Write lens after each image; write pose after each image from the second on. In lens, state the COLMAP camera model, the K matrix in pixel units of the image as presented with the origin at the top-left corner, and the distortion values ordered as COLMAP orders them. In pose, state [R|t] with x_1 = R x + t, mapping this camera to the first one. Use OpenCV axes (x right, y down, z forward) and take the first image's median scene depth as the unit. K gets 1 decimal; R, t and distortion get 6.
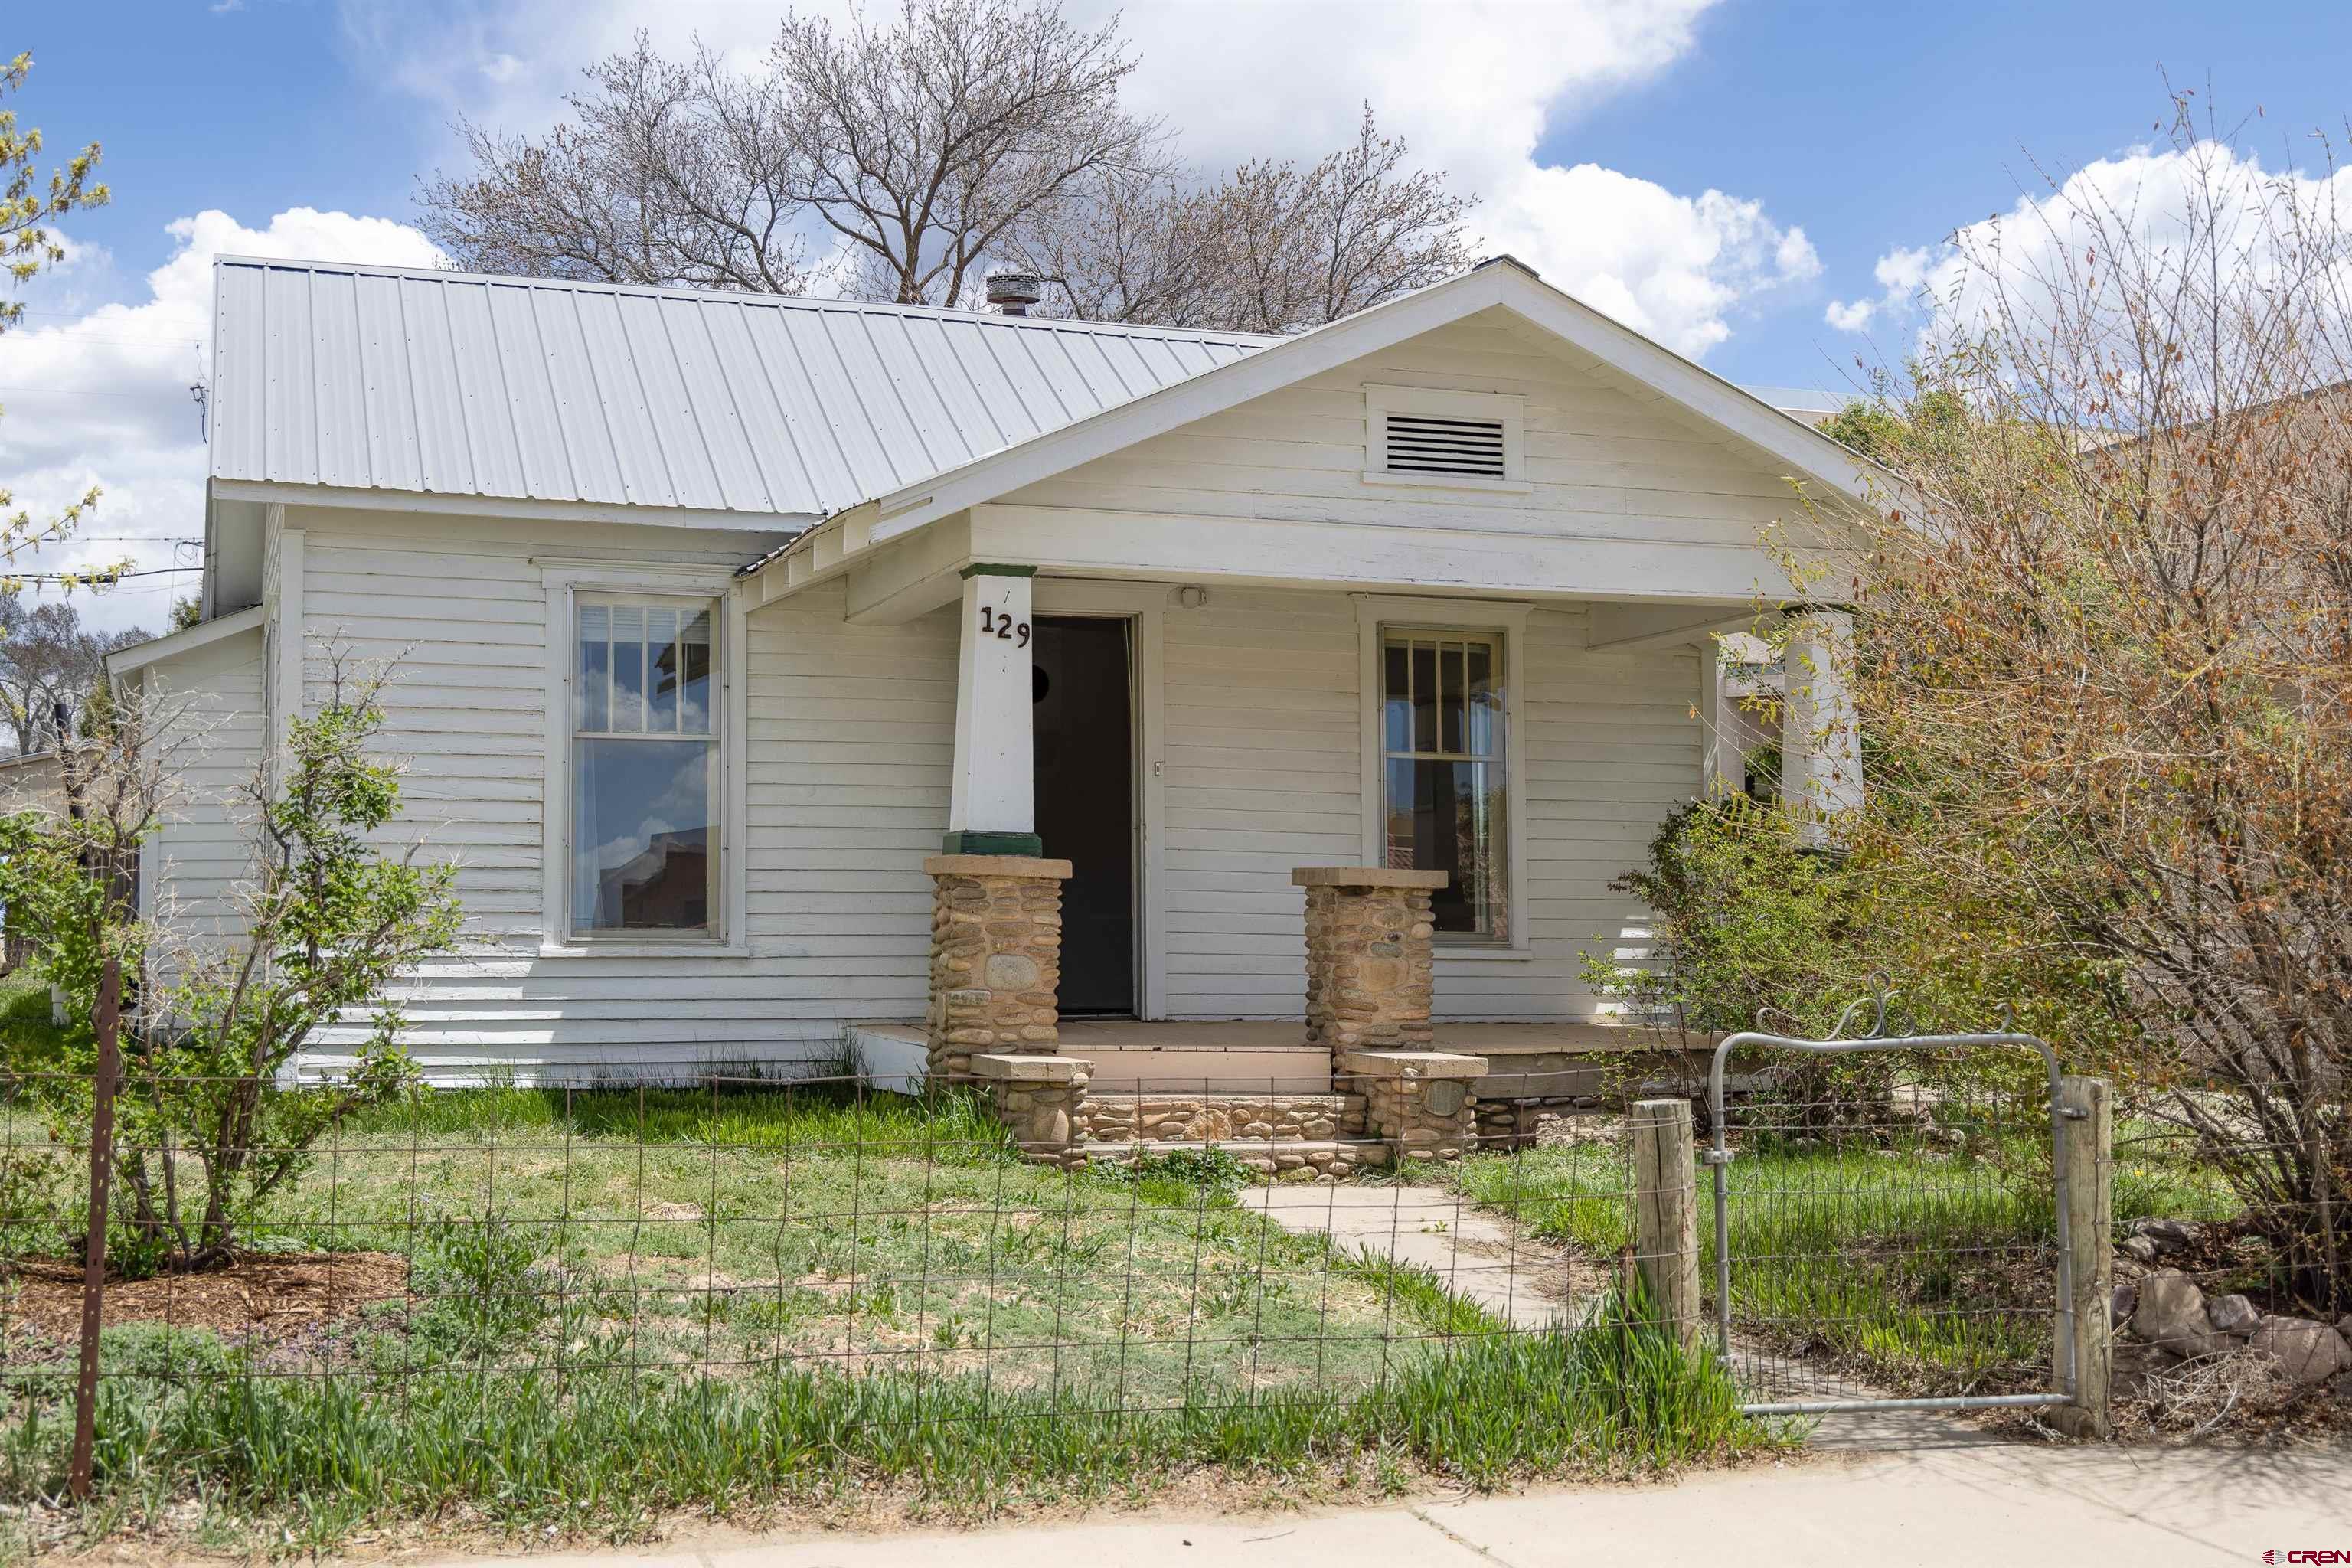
lens RADIAL K [[2702.4, 0, 1176.0], [0, 2702.4, 784.0], [0, 0, 1]] dist [-0.001402, -0.000723]
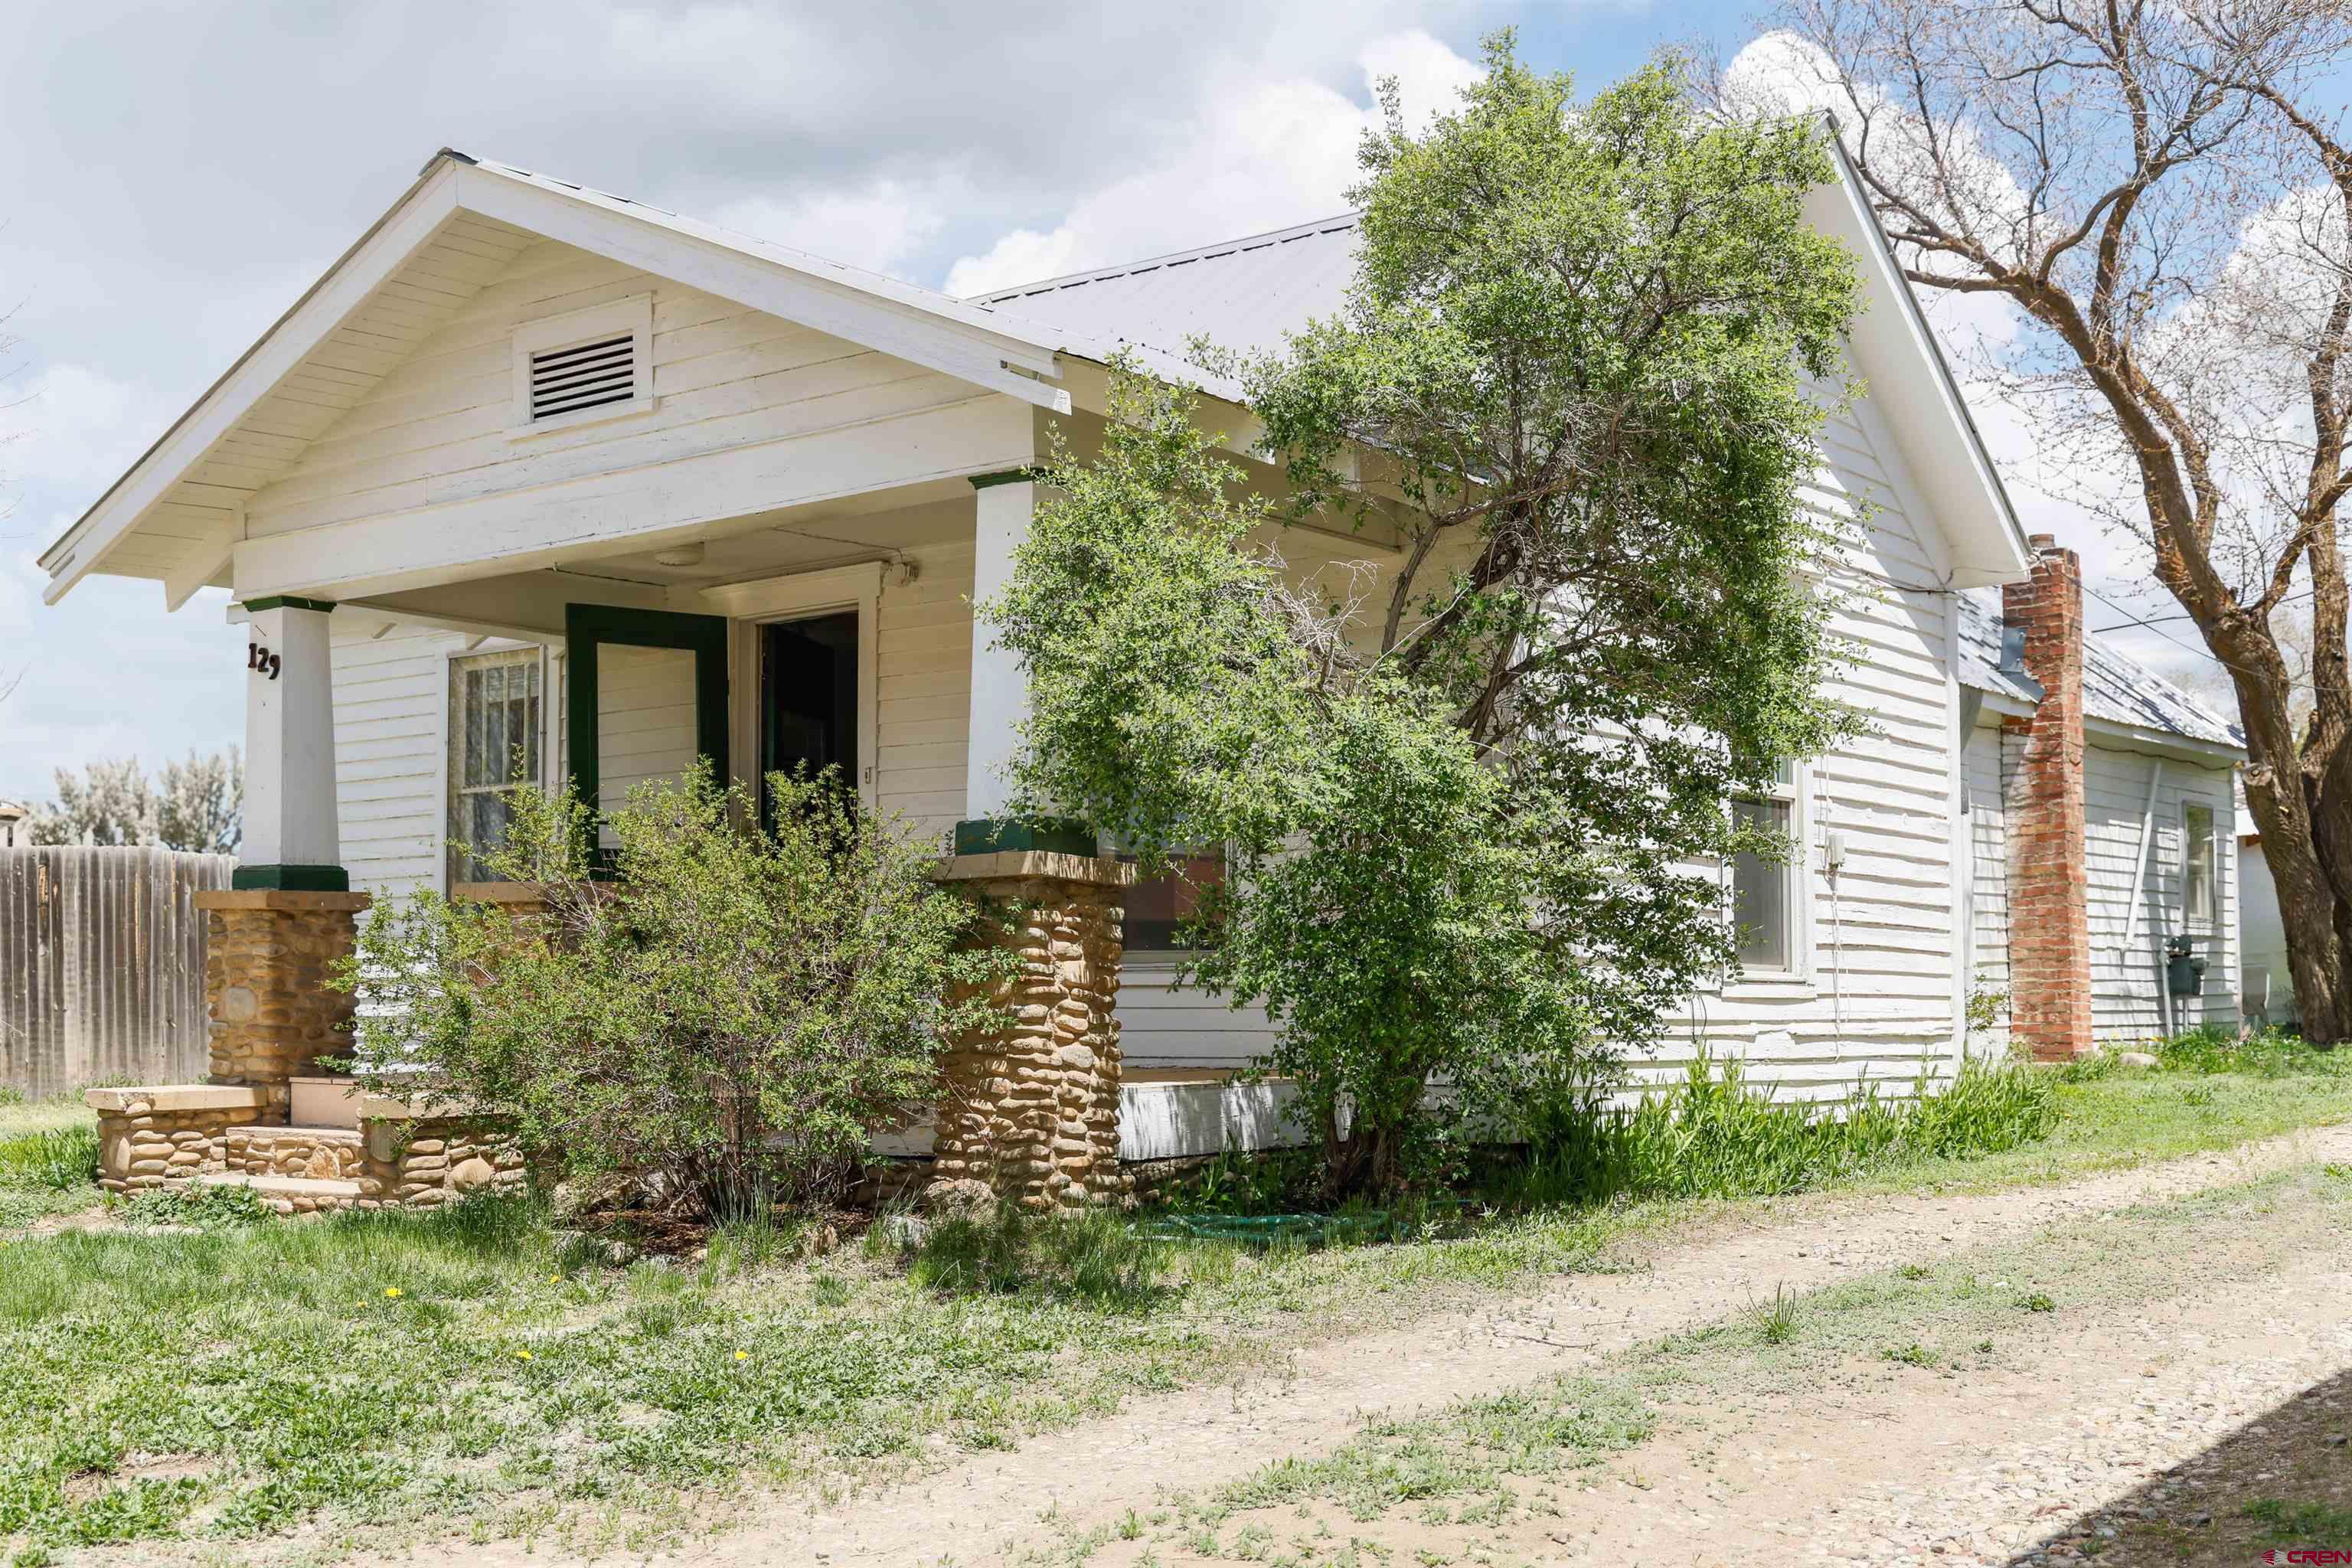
lens RADIAL K [[2683.1, 0, 1176.0], [0, 2683.1, 784.0], [0, 0, 1]] dist [-0.002567, -0.003390]
pose [[0.540969, -0.085405, -0.836695, 0.958000], [0.054999, 0.996294, -0.066136, 0.073044], [0.839243, -0.010240, 0.543661, 0.744773]]
